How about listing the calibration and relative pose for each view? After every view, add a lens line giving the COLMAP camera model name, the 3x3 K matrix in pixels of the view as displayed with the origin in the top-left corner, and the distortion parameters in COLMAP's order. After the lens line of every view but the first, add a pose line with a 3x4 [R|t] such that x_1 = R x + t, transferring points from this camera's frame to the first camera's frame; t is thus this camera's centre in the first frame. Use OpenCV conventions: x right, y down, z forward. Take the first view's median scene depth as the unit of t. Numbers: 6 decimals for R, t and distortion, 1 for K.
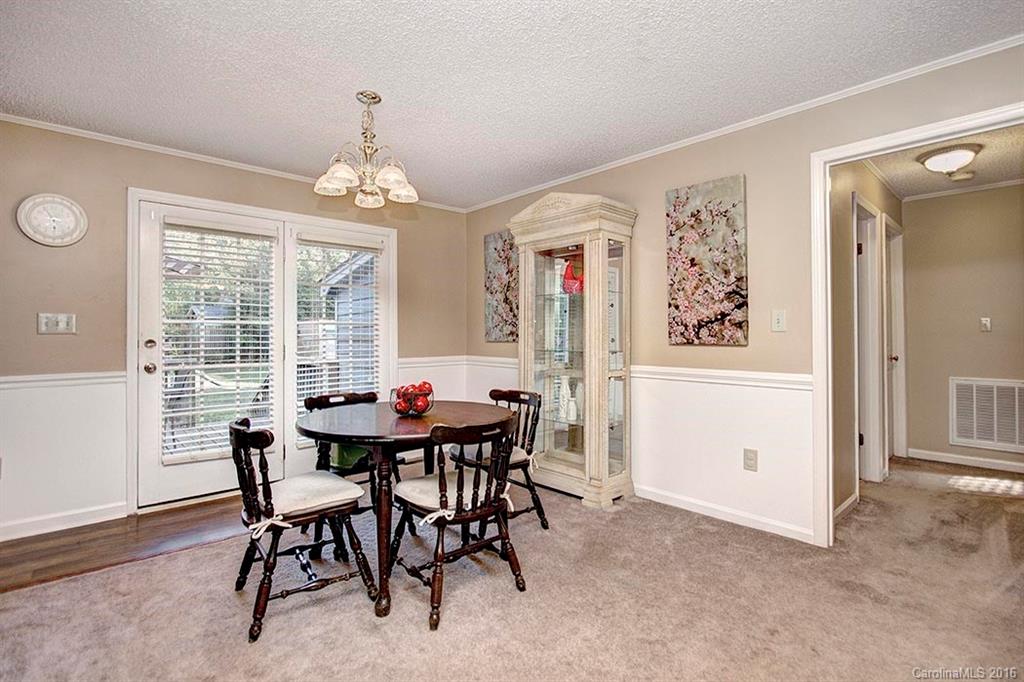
lens RADIAL K [[492.8, 0, 531.0], [0, 492.8, 318.7], [0, 0, 1]] dist [-0.003256, -0.000786]
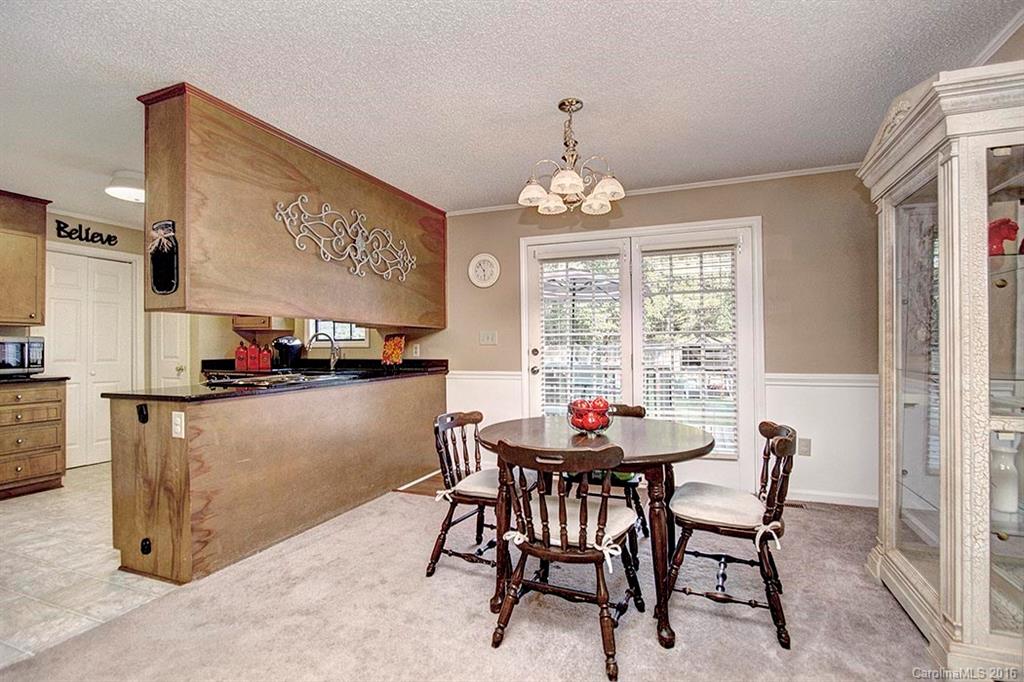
lens RADIAL K [[497.5, 0, 500.5], [0, 497.5, 339.1], [0, 0, 1]] dist [-0.001186, -0.000035]
pose [[0.405982, -0.014062, -0.913773, 0.429809], [0.031757, 0.999495, -0.001272, 0.014654], [0.913329, -0.028502, 0.406223, 0.373295]]
